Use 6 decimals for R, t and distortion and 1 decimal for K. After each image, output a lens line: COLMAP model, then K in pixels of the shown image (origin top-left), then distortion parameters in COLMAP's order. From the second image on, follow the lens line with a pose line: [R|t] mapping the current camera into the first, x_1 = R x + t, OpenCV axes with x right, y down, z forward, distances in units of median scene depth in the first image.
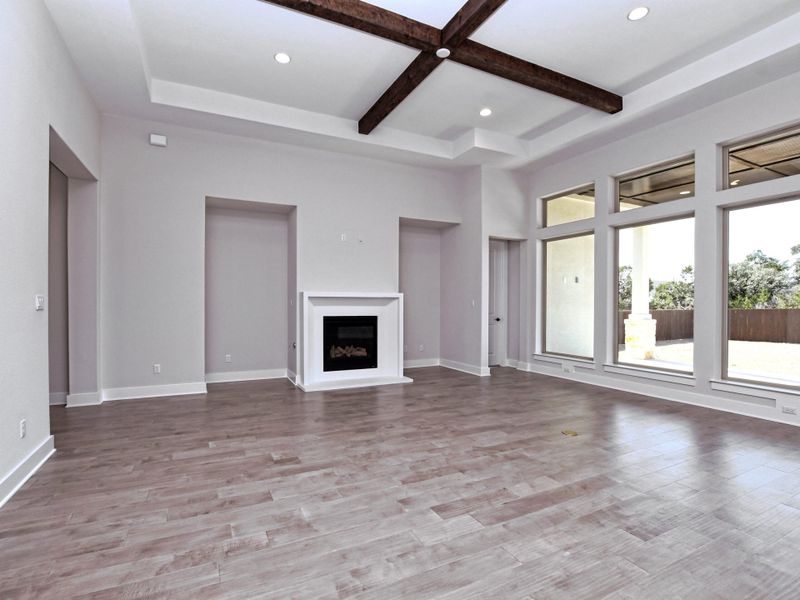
lens RADIAL K [[400.9, 0, 398.4], [0, 400.9, 305.7], [0, 0, 1]] dist [-0.033198, 0.002306]
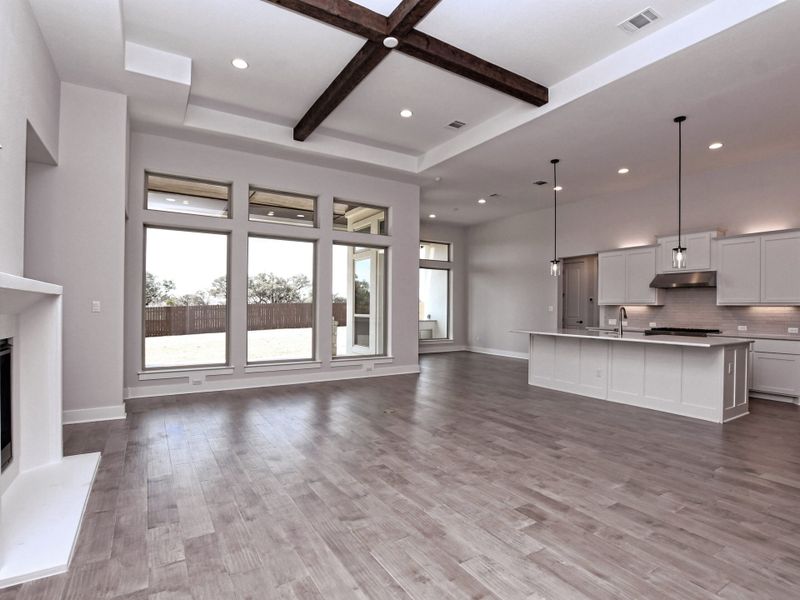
lens RADIAL K [[400.9, 0, 398.4], [0, 400.9, 305.7], [0, 0, 1]] dist [-0.033198, 0.002306]
pose [[-0.082051, 0.000897, 0.996628, -1.162706], [0.000628, 0.999999, -0.000848, -0.019148], [-0.996628, 0.000557, -0.082051, 1.488979]]
